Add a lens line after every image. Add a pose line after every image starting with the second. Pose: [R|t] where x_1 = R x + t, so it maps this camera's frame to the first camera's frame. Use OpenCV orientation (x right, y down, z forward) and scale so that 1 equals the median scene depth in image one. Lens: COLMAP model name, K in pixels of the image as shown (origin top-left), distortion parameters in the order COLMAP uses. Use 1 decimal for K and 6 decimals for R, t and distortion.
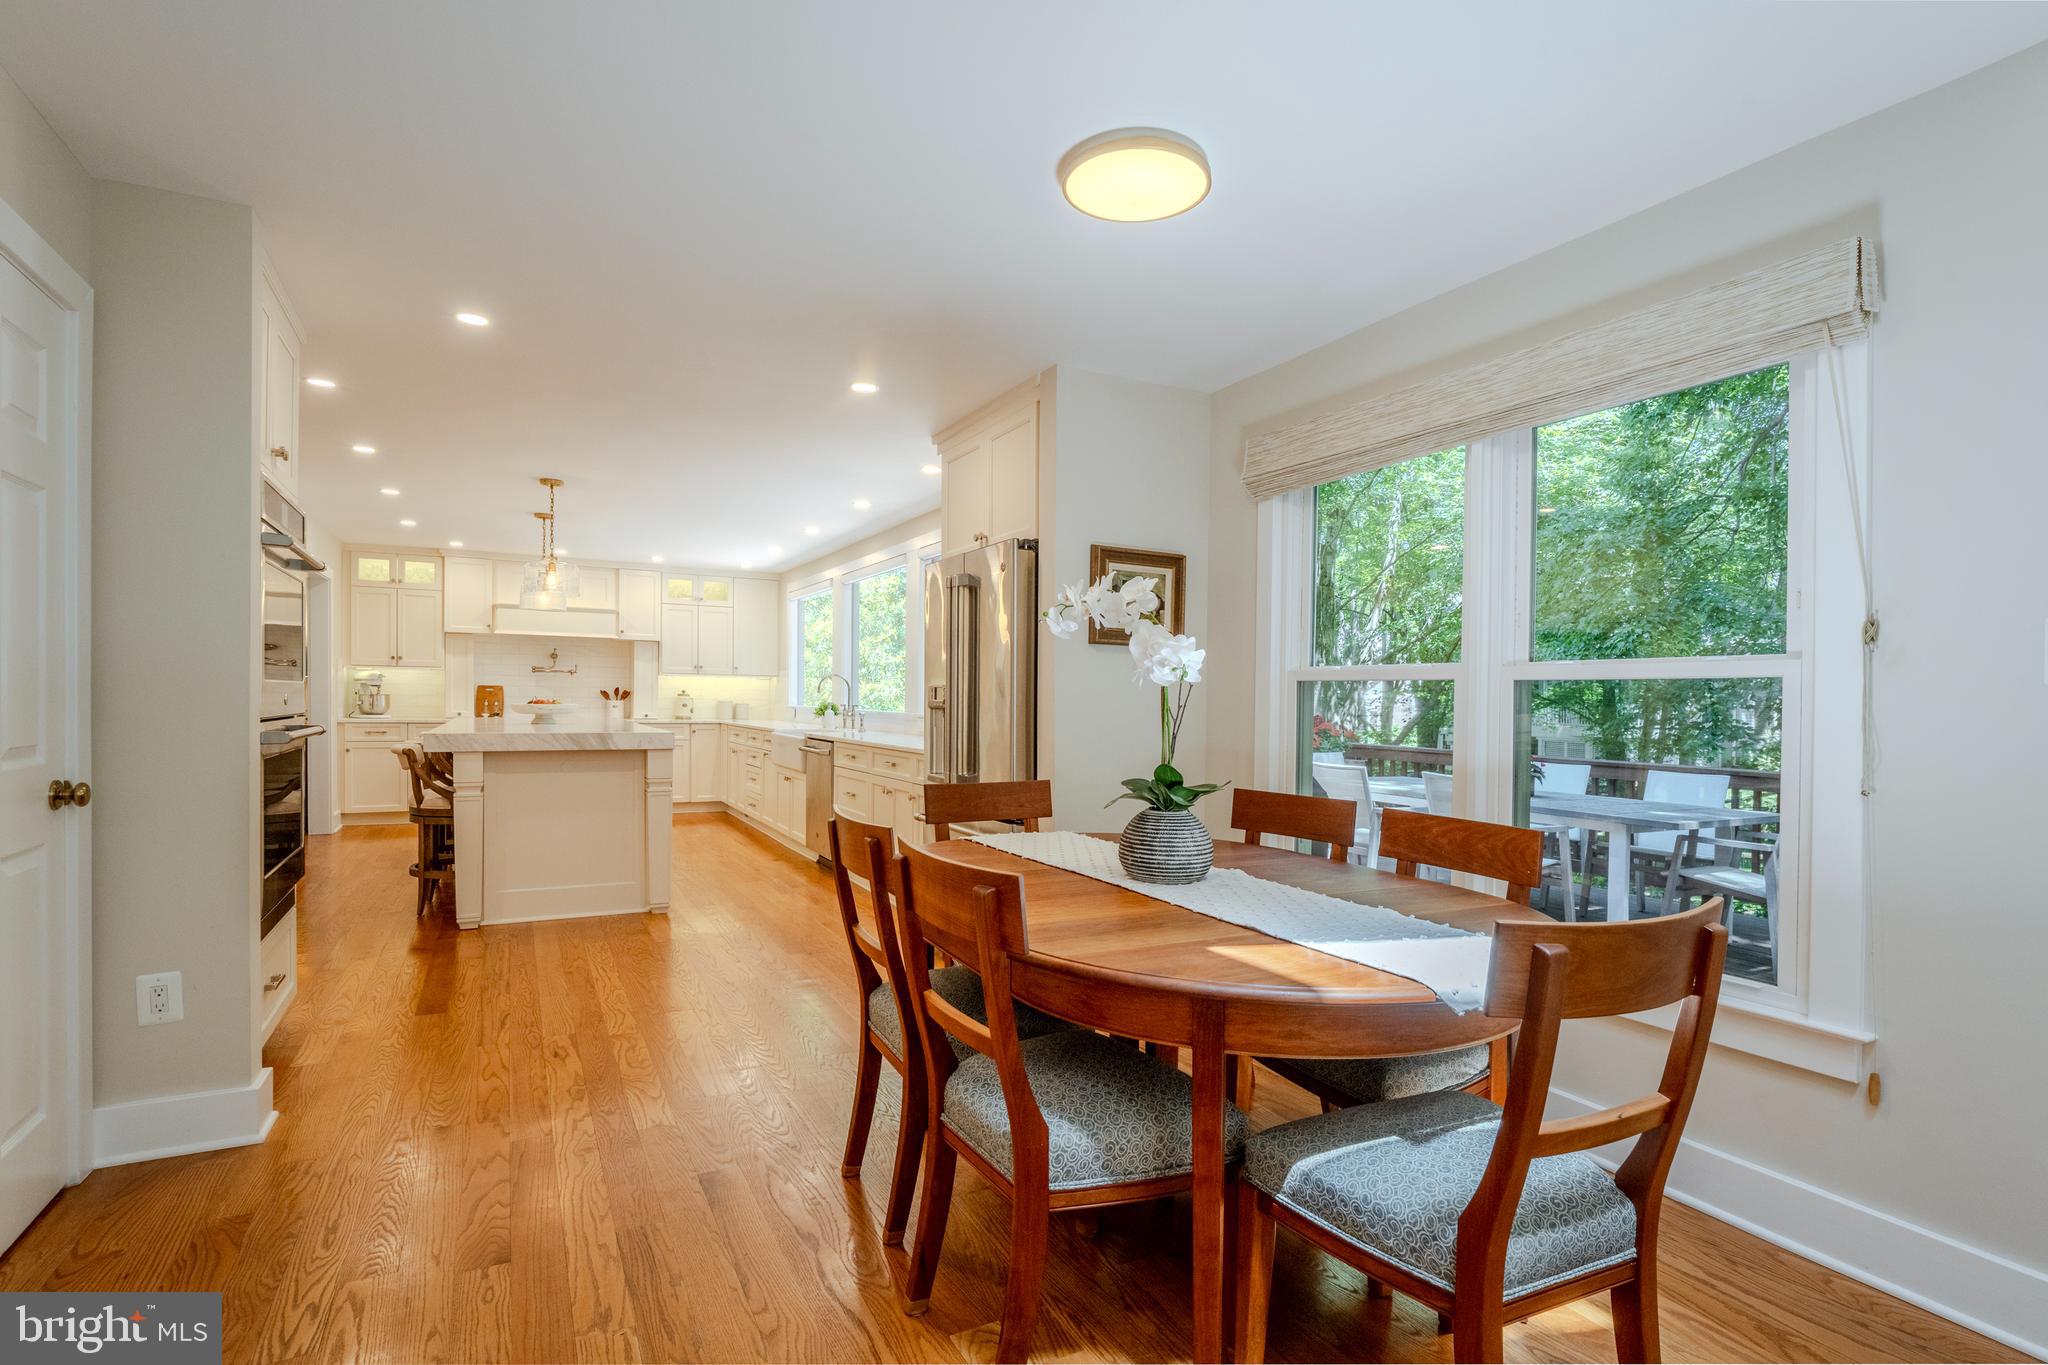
lens RADIAL K [[961.1, 0, 1013.2], [0, 961.1, 748.0], [0, 0, 1]] dist [-0.003080, 0.000068]
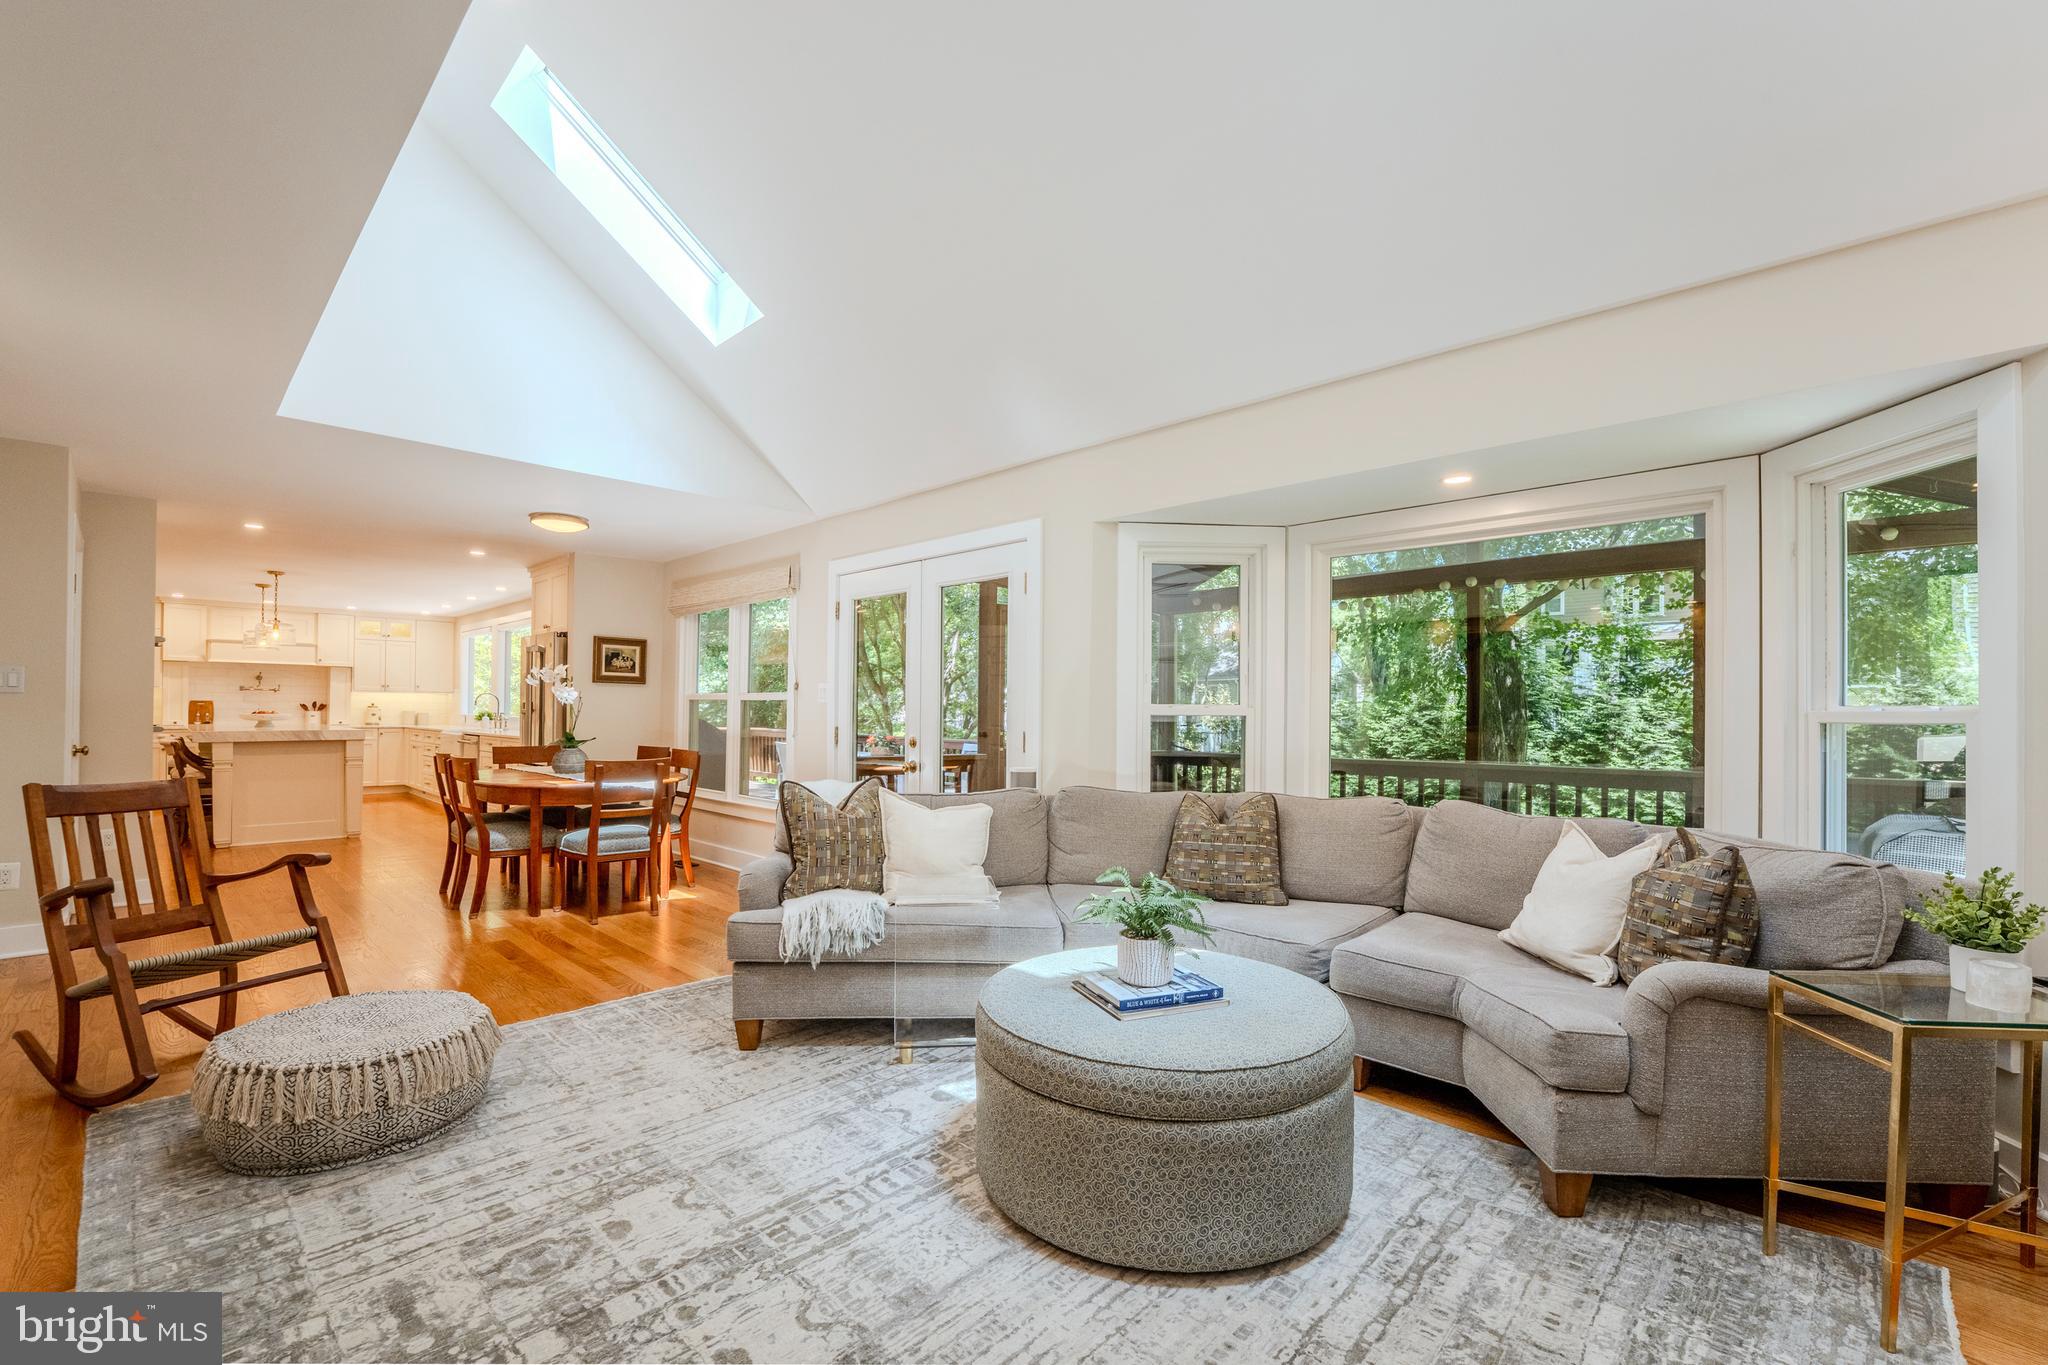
lens RADIAL K [[858.6, 0, 1016.9], [0, 858.6, 717.7], [0, 0, 1]] dist [-0.023104, 0.000133]
pose [[0.949814, -0.010274, 0.312647, 0.171201], [0.022096, 0.999168, -0.034291, 0.024925], [-0.312035, 0.039479, 0.949250, -0.488078]]
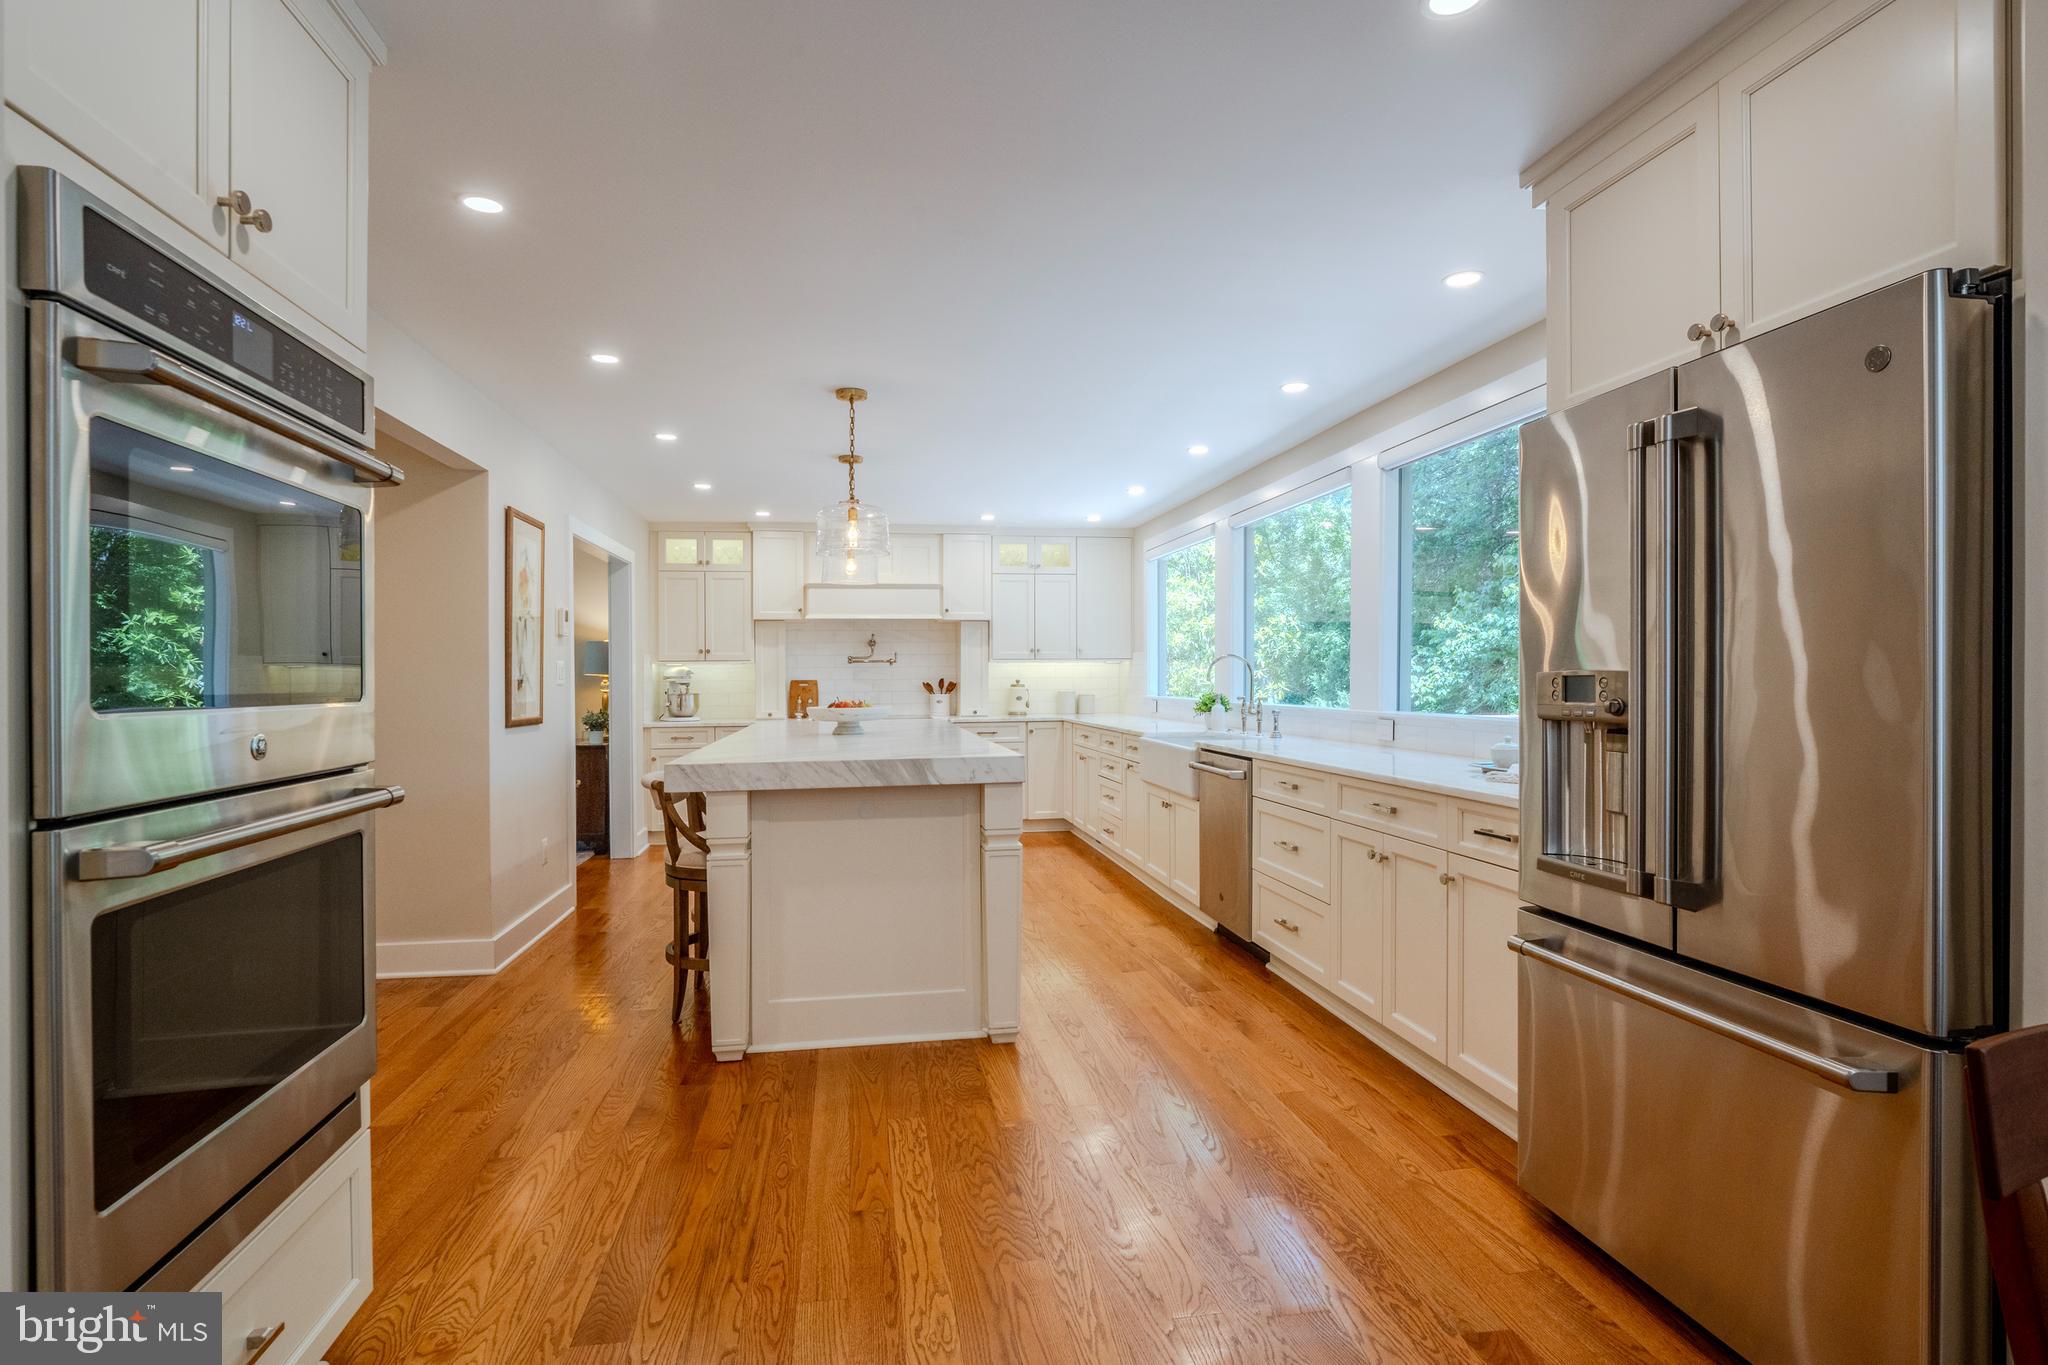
lens RADIAL K [[992.6, 0, 1034.6], [0, 992.6, 689.5], [0, 0, 1]] dist [0.002229, 0.000037]
pose [[0.955216, -0.020991, -0.295164, -0.099848], [0.009242, 0.999111, -0.041143, -0.020945], [0.295765, 0.036572, 0.954560, 0.248153]]
